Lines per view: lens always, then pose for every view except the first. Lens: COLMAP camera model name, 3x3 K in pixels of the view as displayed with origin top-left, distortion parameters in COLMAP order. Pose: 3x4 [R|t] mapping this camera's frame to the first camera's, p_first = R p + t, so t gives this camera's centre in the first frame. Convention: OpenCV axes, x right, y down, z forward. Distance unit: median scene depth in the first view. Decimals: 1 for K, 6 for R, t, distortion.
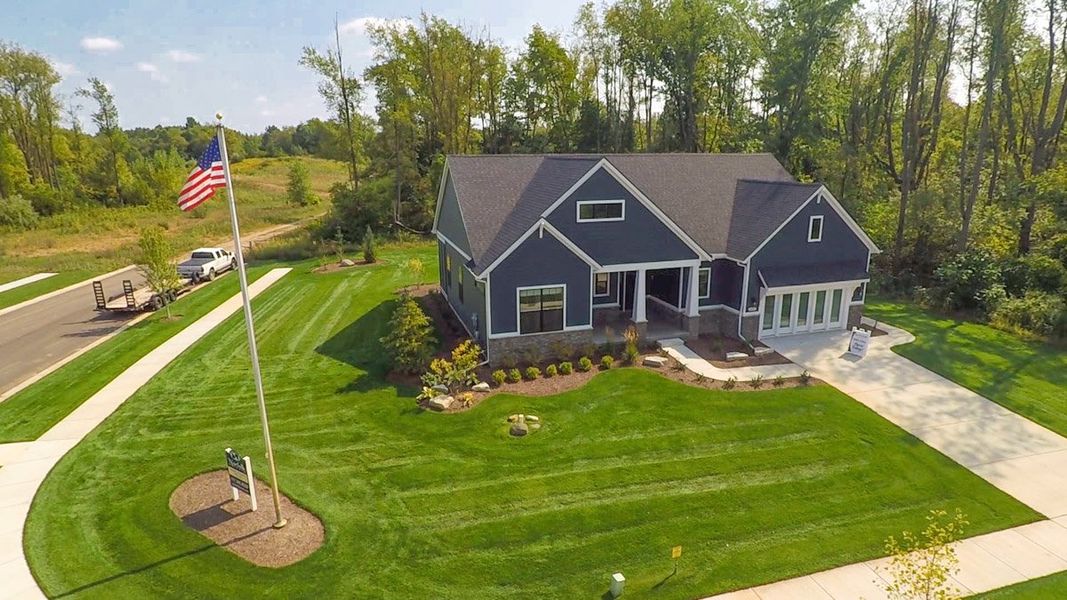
lens RADIAL K [[568.2, 0, 533.5], [0, 568.2, 300.0], [0, 0, 1]] dist [-0.002454, -0.002253]
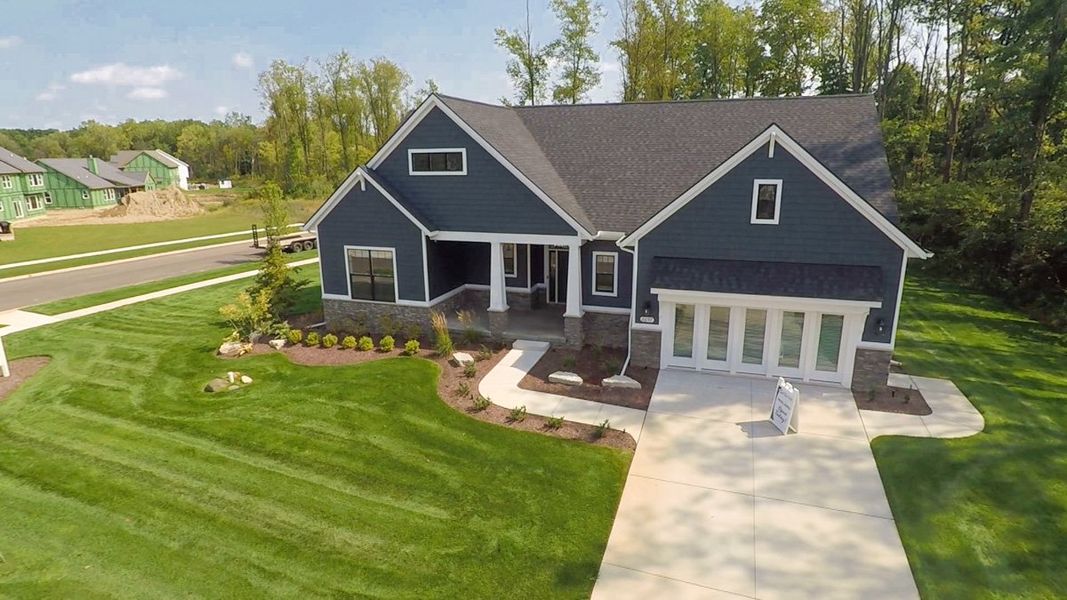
lens RADIAL K [[568.2, 0, 533.5], [0, 568.2, 300.0], [0, 0, 1]] dist [-0.002454, -0.002253]
pose [[0.808068, 0.144387, -0.571121, 0.705882], [-0.140333, 0.988768, 0.051420, -0.023708], [0.572131, 0.038596, 0.819254, 0.420089]]
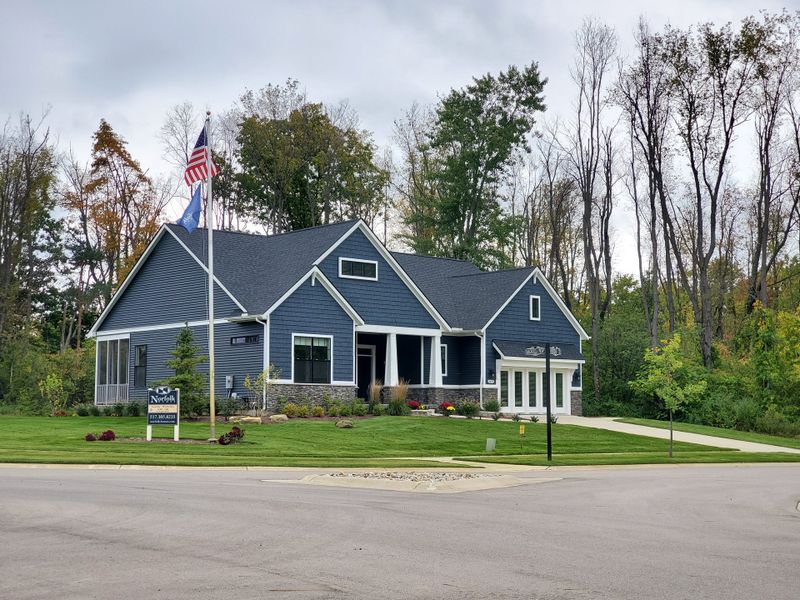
lens RADIAL K [[1203.2, 0, 400.0], [0, 1203.2, 300.0], [0, 0, 1]] dist [0.028242, 0.008809]
pose [[0.905202, 0.050063, 0.422022, -0.715709], [0.095454, 0.943714, -0.316689, 0.581344], [-0.414123, 0.326951, 0.849473, -0.843459]]
